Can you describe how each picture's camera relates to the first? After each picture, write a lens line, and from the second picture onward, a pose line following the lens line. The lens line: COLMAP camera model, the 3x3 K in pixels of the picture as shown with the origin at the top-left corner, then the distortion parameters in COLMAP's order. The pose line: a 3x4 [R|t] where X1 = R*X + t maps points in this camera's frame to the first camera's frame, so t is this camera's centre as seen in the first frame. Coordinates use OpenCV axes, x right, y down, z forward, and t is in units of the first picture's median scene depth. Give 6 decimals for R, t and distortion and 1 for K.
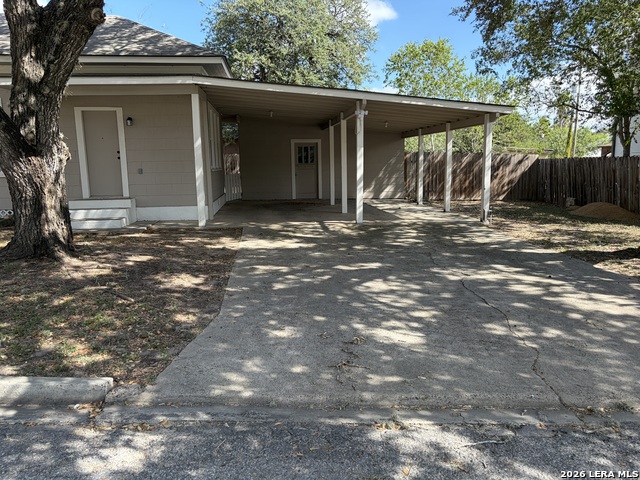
lens RADIAL K [[493.4, 0, 320.0], [0, 493.4, 240.0], [0, 0, 1]] dist [0.070674, -0.094065]
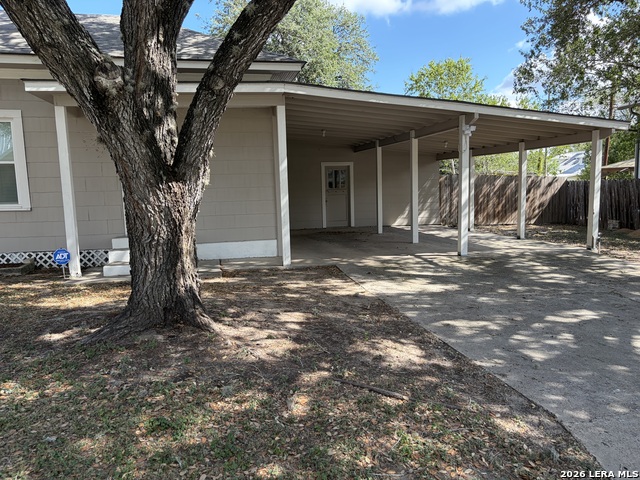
lens RADIAL K [[493.4, 0, 320.0], [0, 493.4, 240.0], [0, 0, 1]] dist [0.070674, -0.094065]
pose [[0.991915, -0.025683, 0.124277, -0.290004], [0.031965, 0.998296, -0.048823, -0.028874], [-0.122811, 0.052401, 0.991046, 0.185880]]
